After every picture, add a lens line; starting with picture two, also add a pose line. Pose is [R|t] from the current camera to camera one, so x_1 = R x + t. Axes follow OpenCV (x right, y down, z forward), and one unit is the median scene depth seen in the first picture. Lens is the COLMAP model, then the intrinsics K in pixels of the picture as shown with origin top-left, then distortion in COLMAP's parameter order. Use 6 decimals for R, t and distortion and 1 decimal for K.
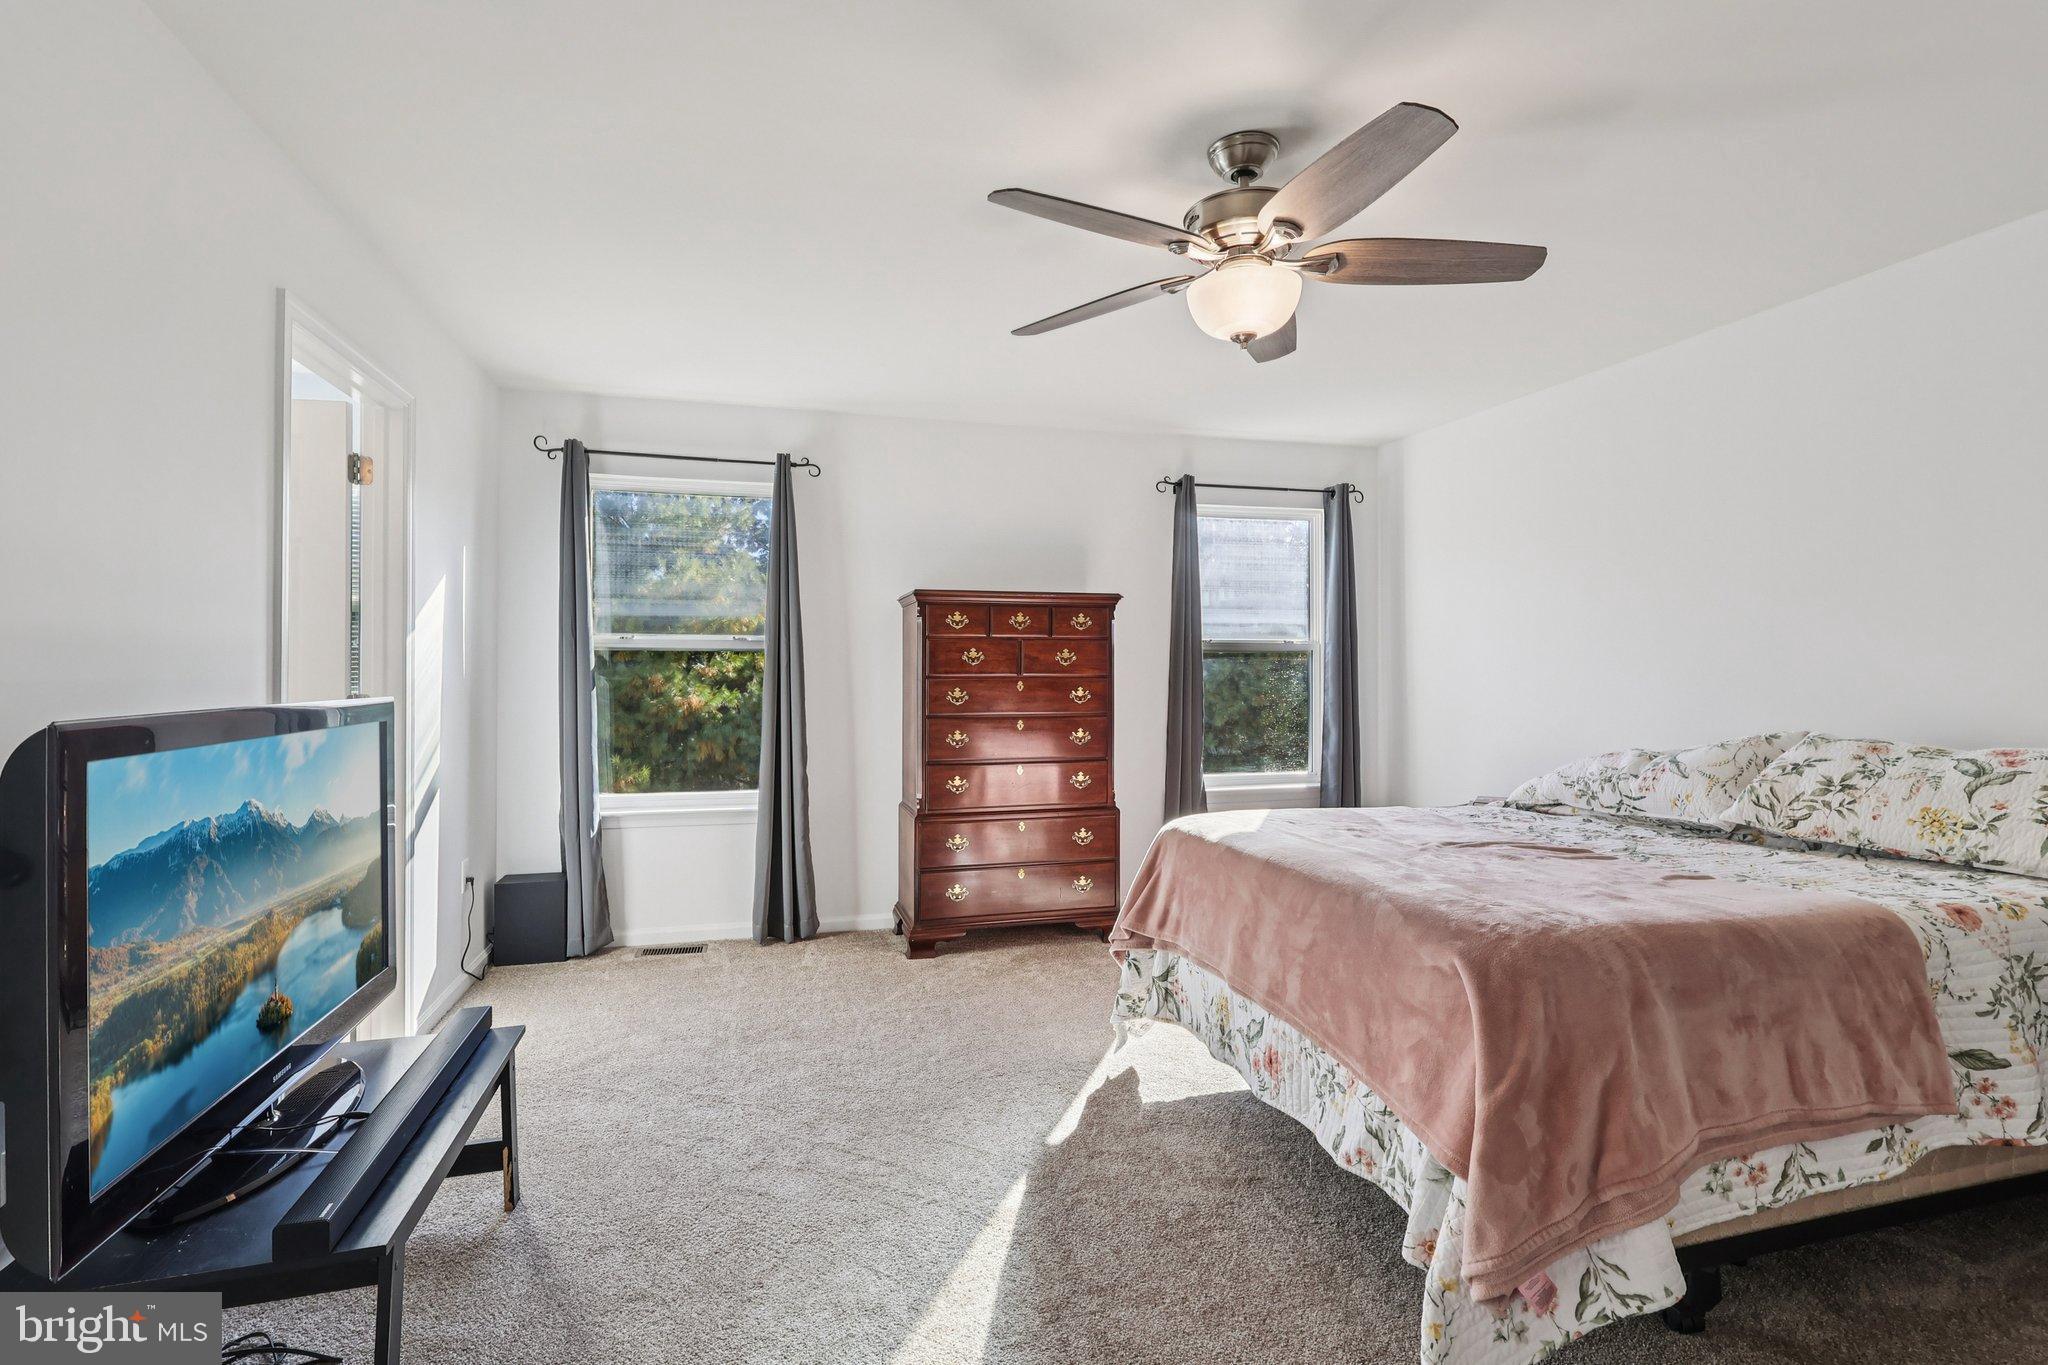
lens RADIAL K [[956.8, 0, 1019.2], [0, 956.8, 680.6], [0, 0, 1]] dist [-0.001043, -0.000666]
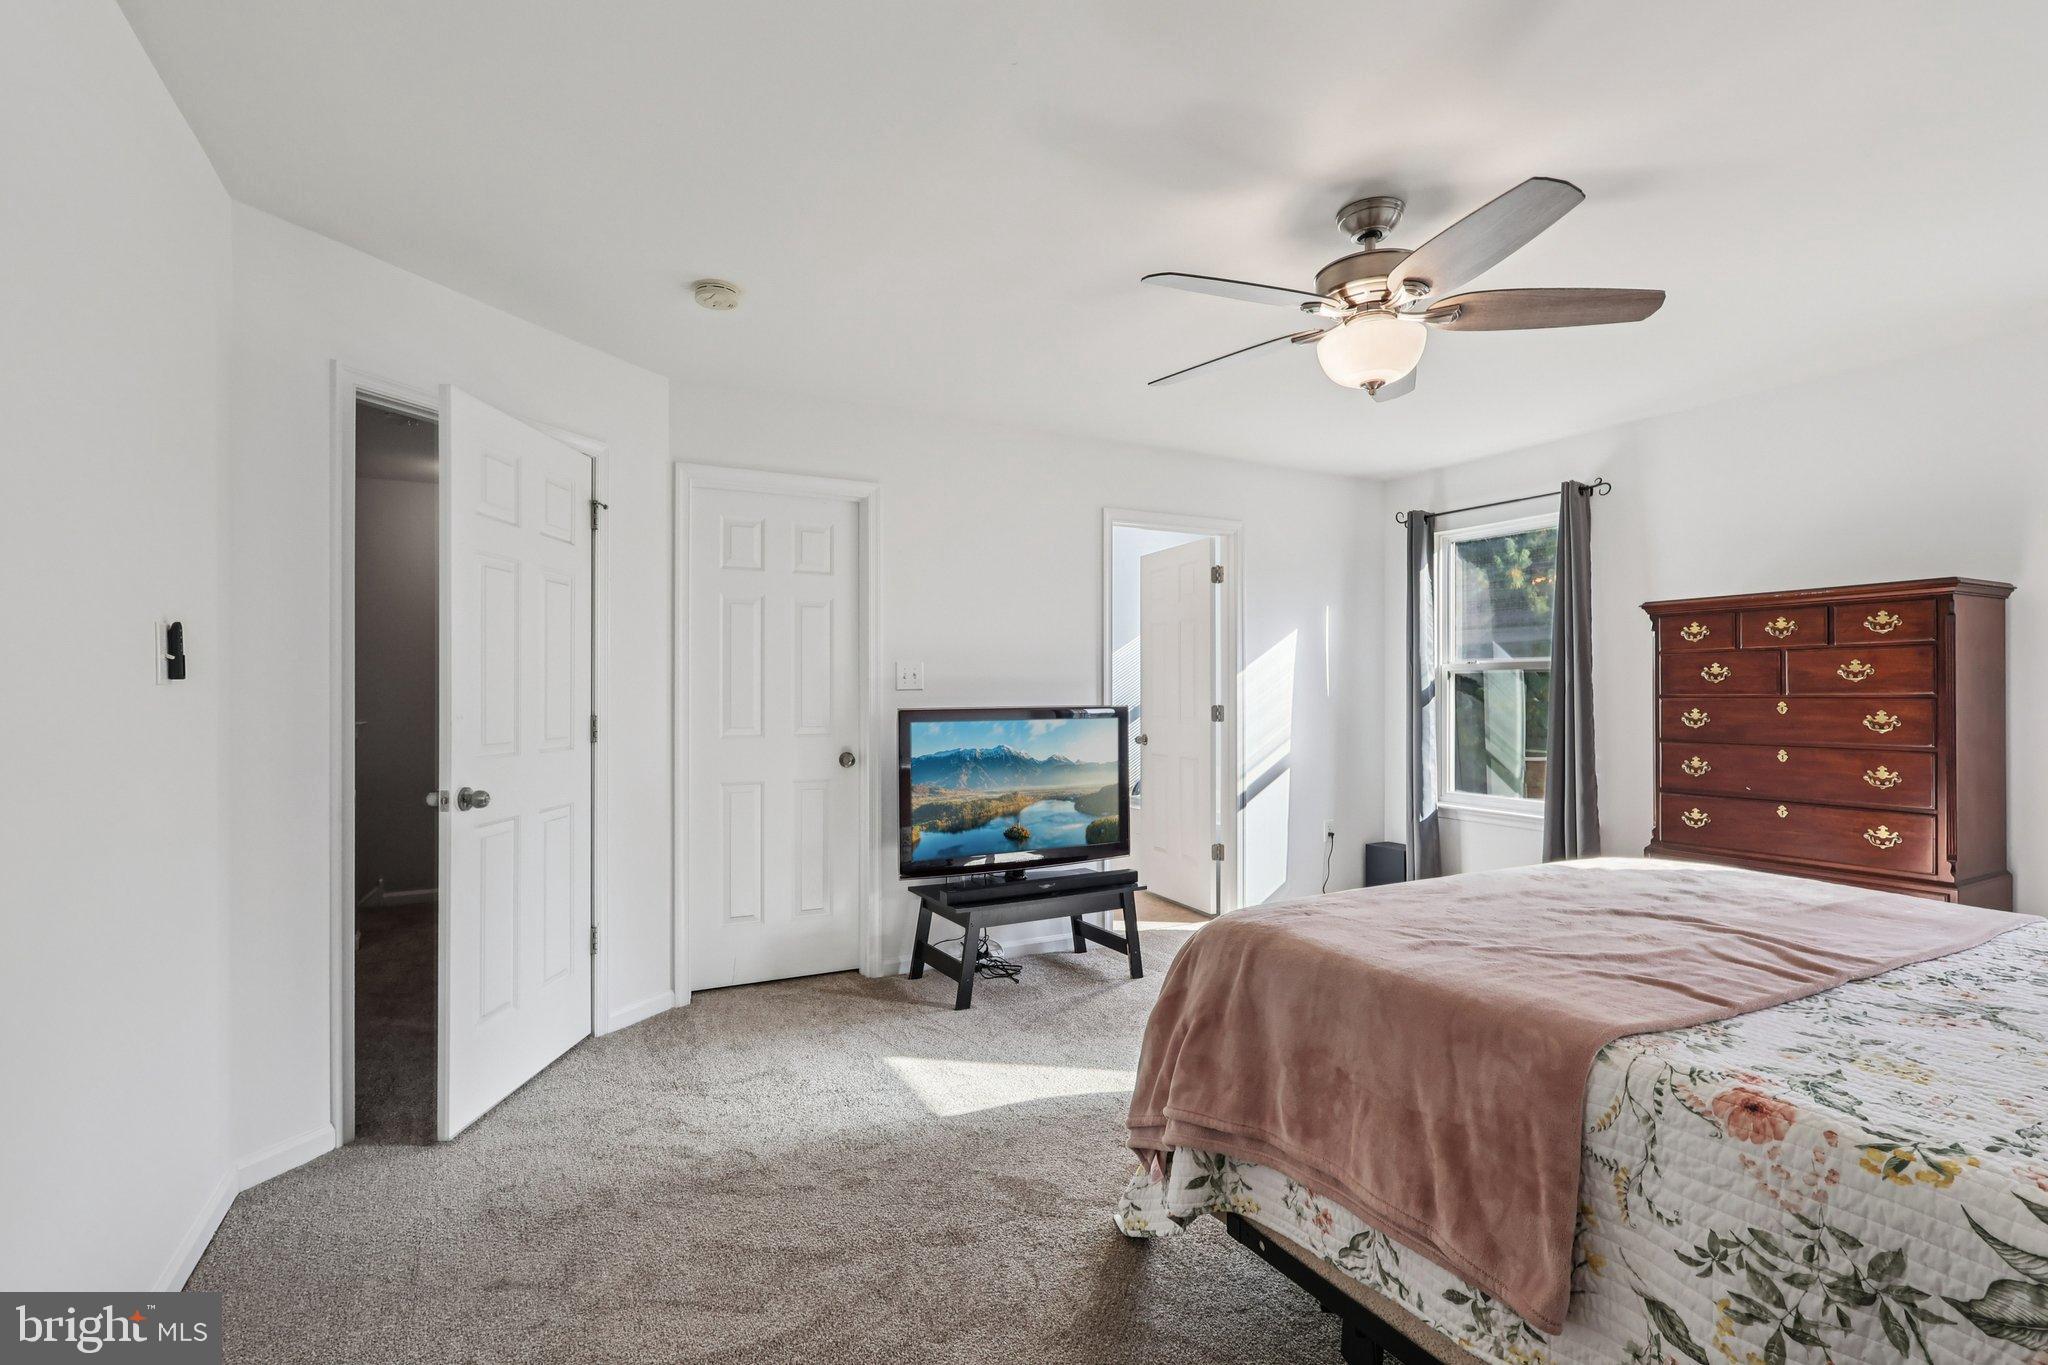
lens RADIAL K [[956.8, 0, 1019.2], [0, 956.8, 680.6], [0, 0, 1]] dist [-0.001043, -0.000666]
pose [[0.218345, -0.011353, -0.975806, 1.490530], [-0.003286, 0.999918, -0.012369, -0.011299], [0.975866, 0.005907, 0.218290, 0.441477]]
